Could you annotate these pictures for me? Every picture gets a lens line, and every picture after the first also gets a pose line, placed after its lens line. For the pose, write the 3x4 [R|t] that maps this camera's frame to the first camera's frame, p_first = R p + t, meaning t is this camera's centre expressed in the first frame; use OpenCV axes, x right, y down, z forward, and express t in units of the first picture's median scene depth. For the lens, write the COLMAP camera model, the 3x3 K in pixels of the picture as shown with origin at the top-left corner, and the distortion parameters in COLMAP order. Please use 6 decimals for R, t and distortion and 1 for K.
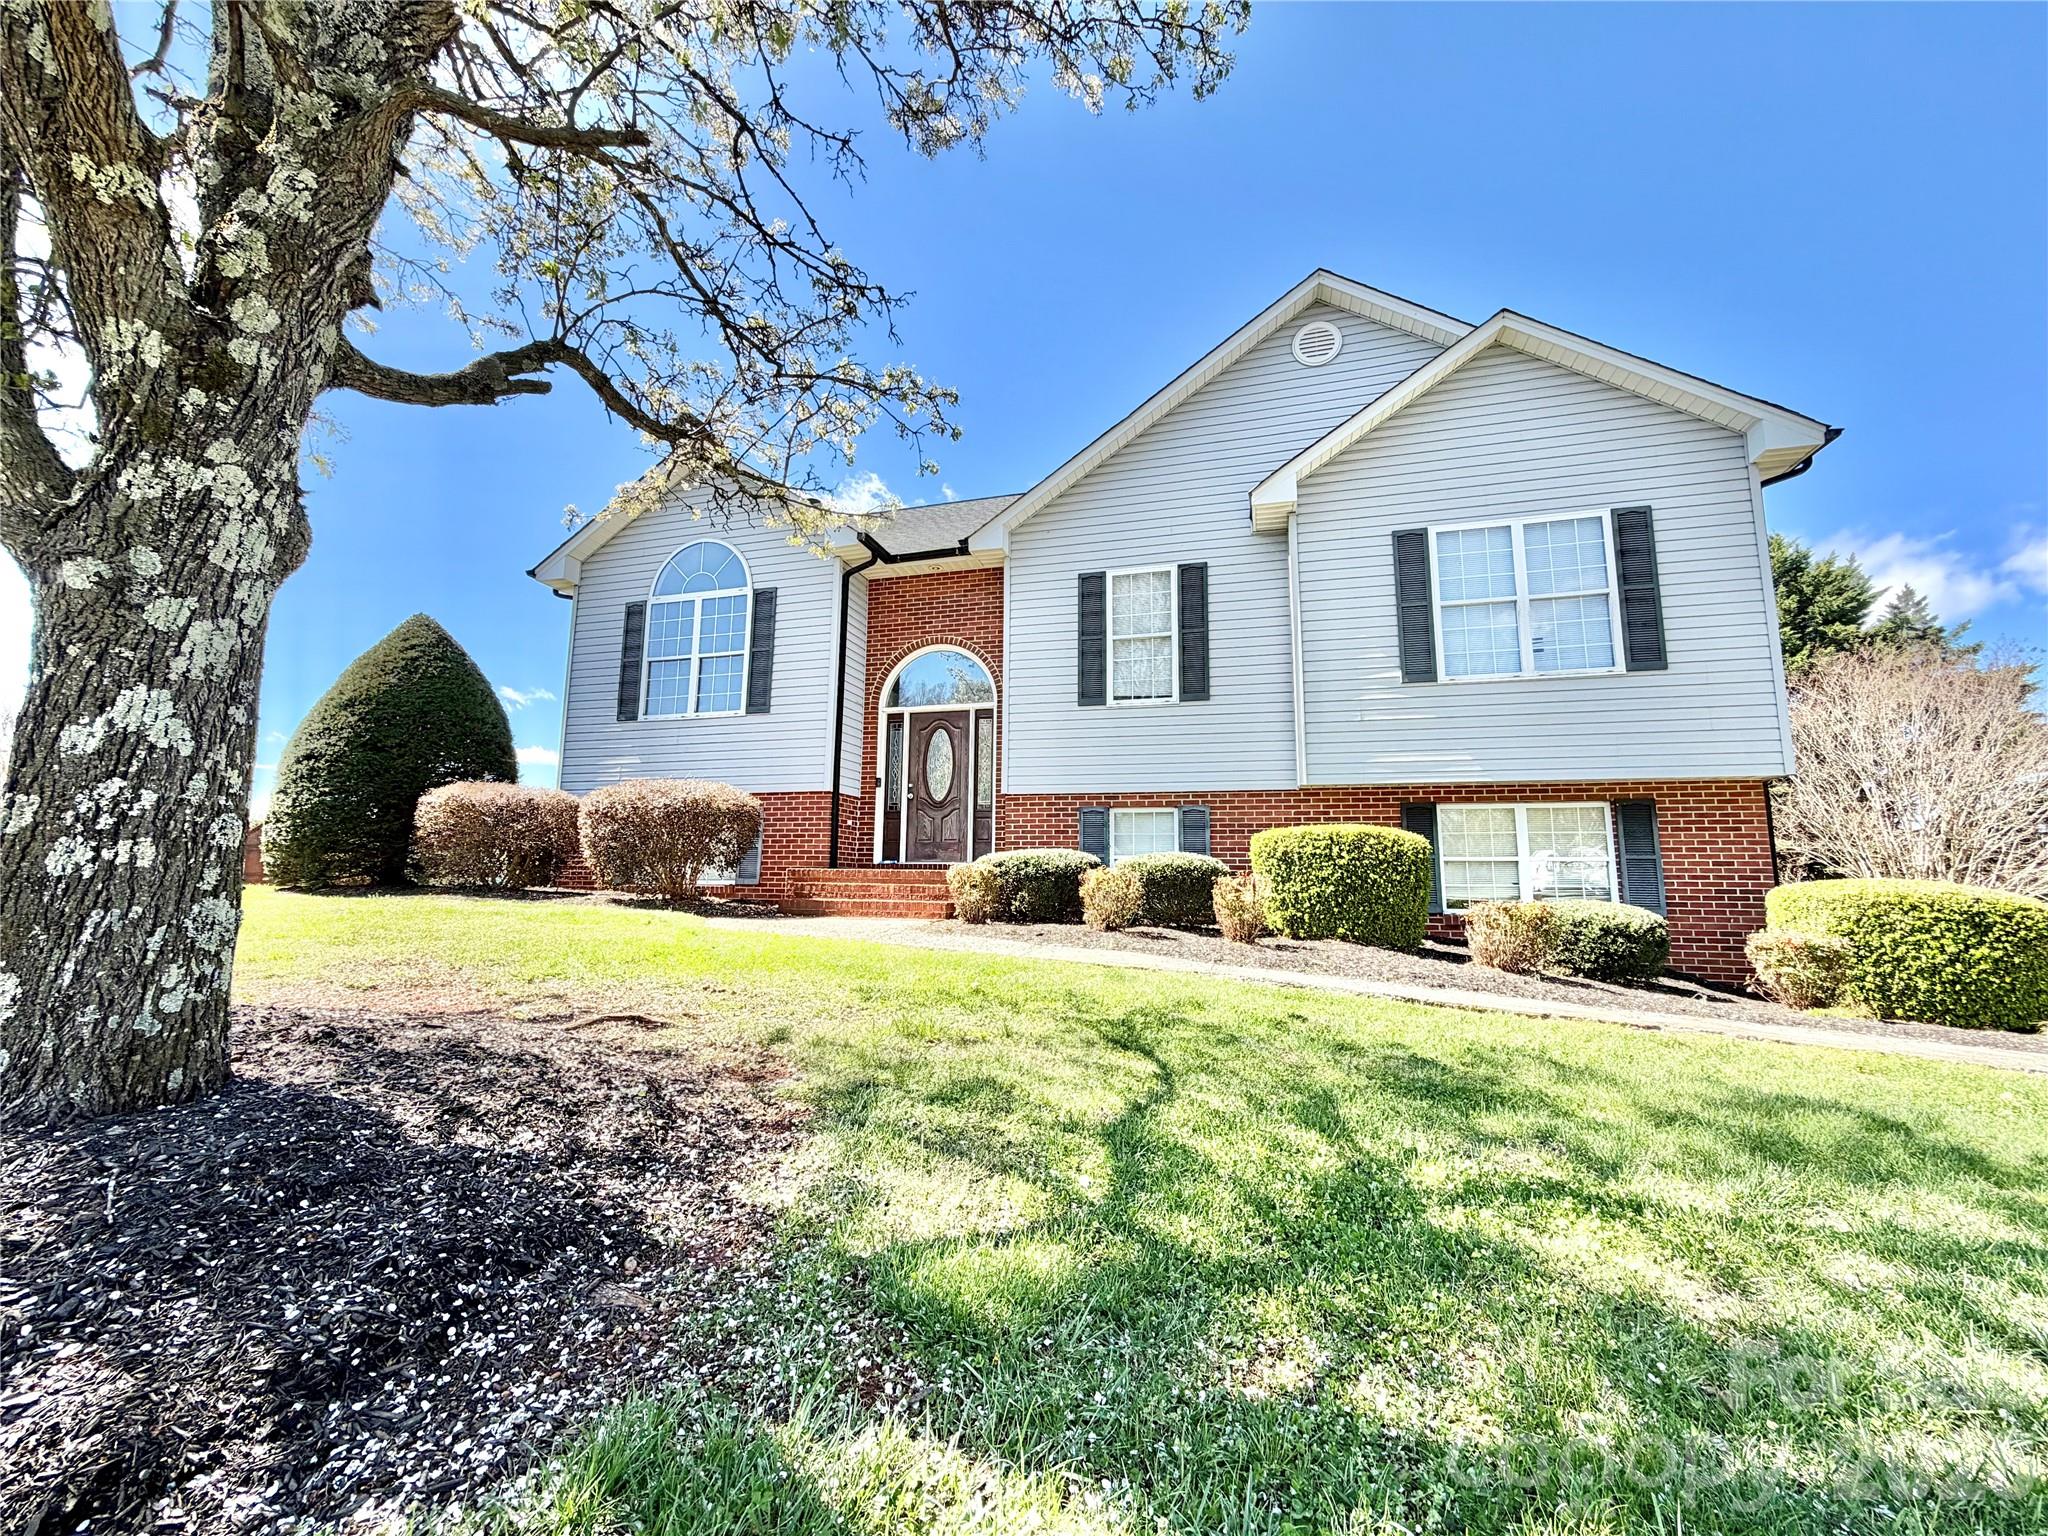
lens RADIAL K [[819.3, 0, 1017.3], [0, 819.3, 766.2], [0, 0, 1]] dist [0.000277, -0.000106]
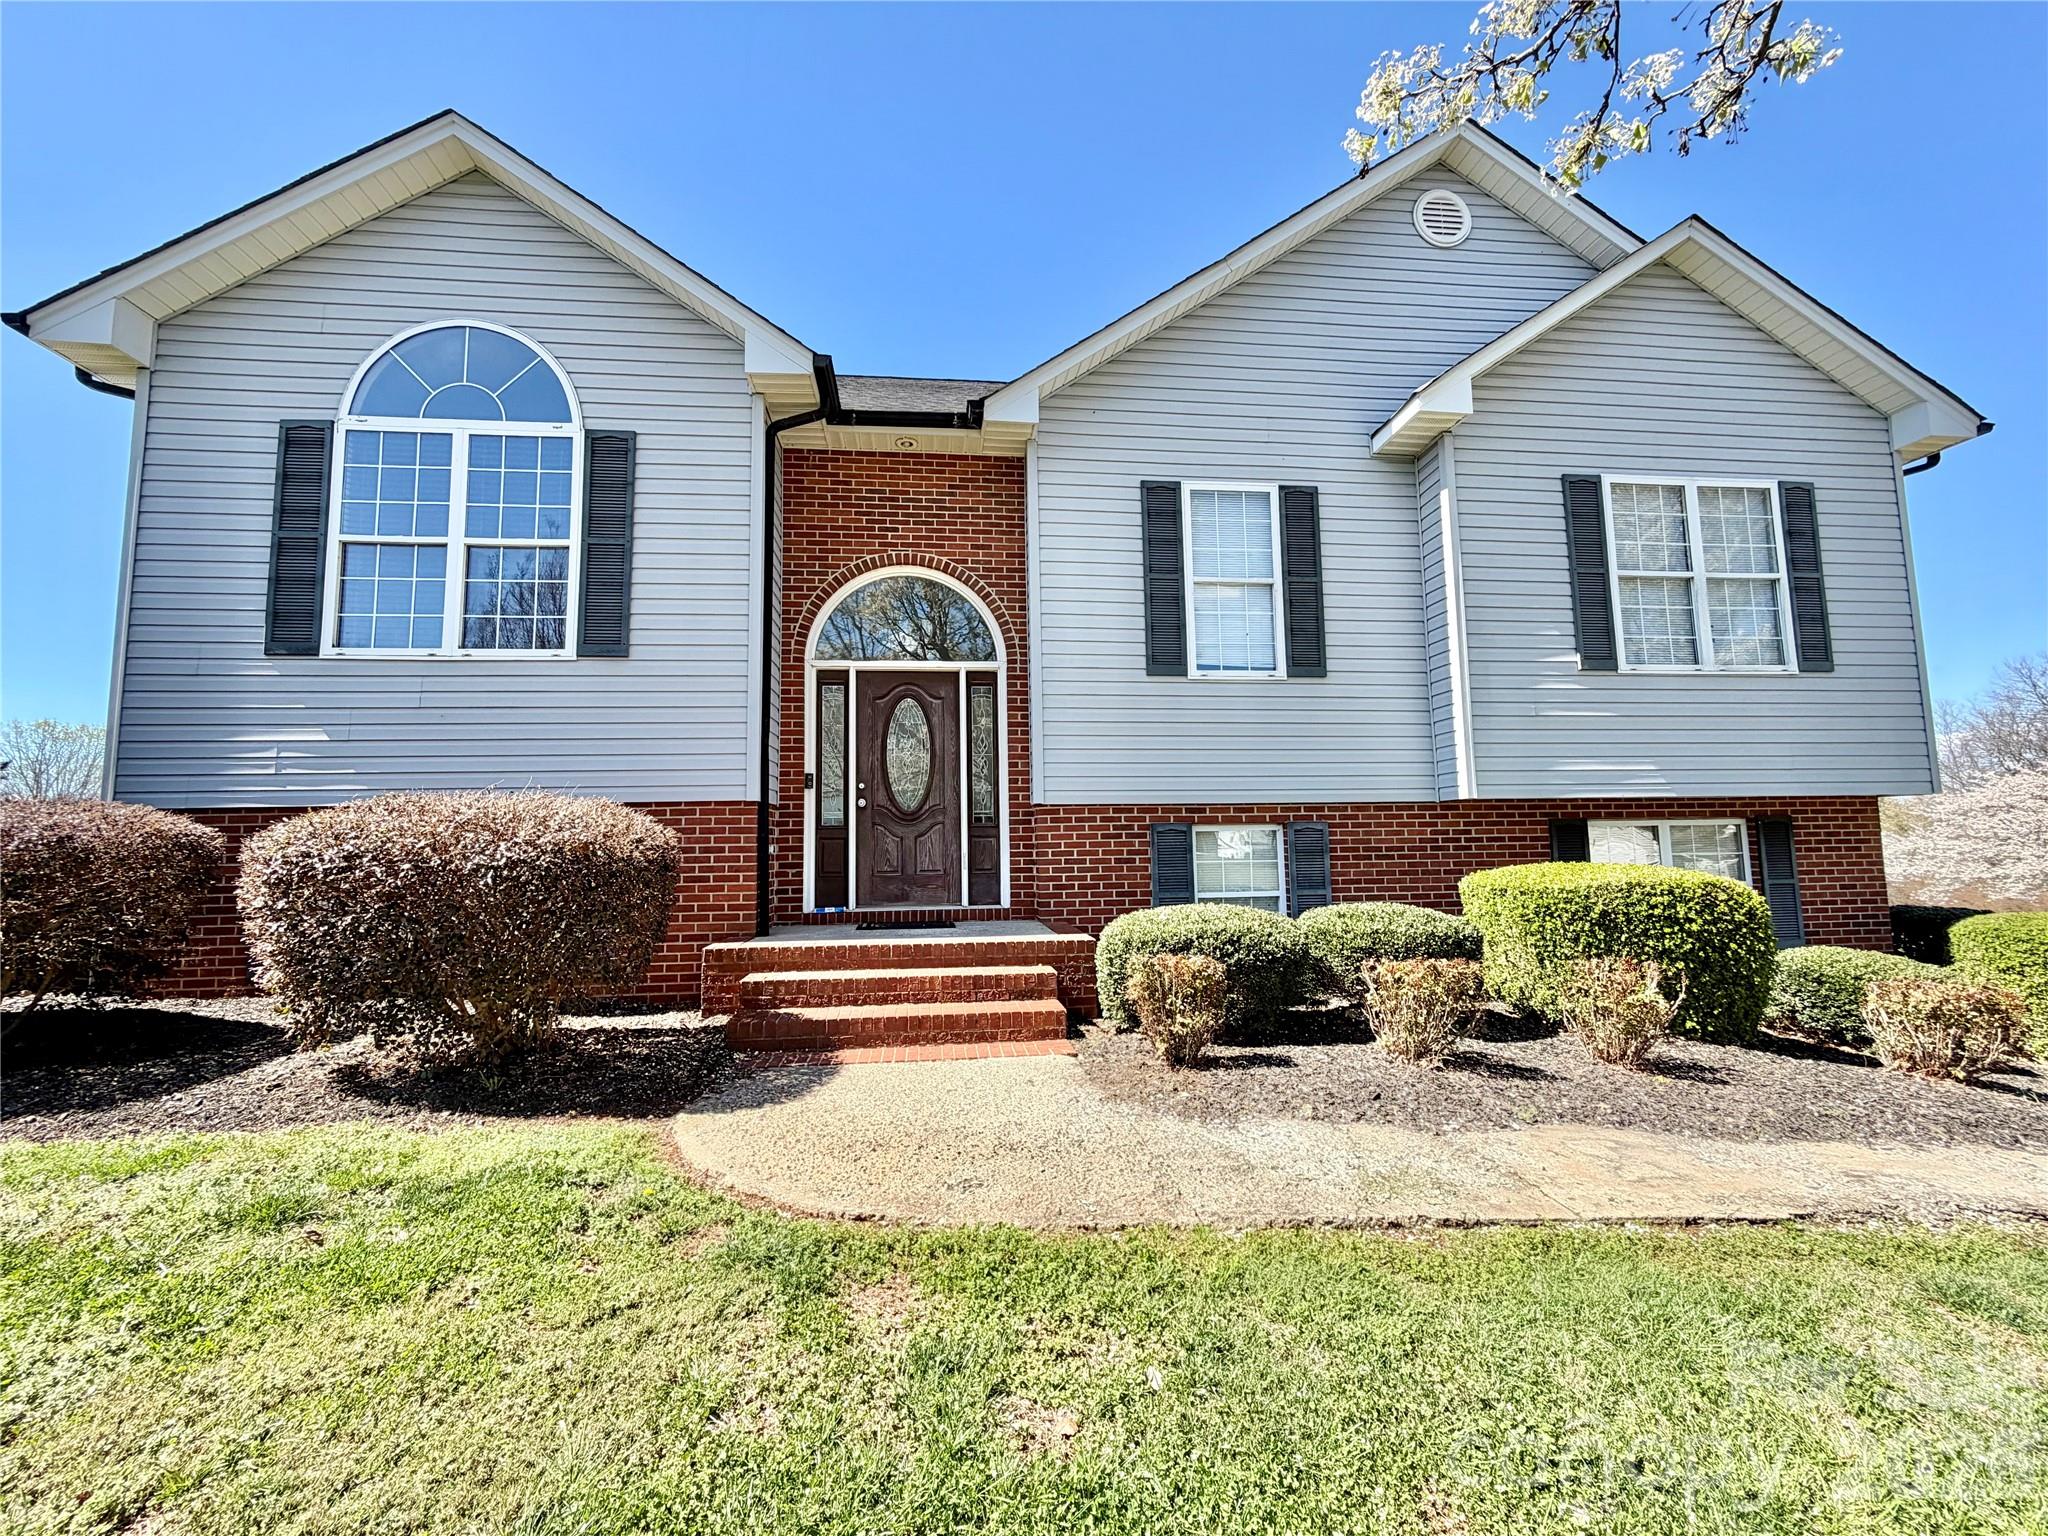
lens RADIAL K [[819.3, 0, 1018.8], [0, 819.3, 764.7], [0, 0, 1]] dist [0.000277, -0.000106]
pose [[0.926116, 0.010265, 0.377099, -0.280656], [-0.027359, 0.998825, 0.040003, -0.023459], [-0.376245, -0.047364, 0.925309, 0.405070]]
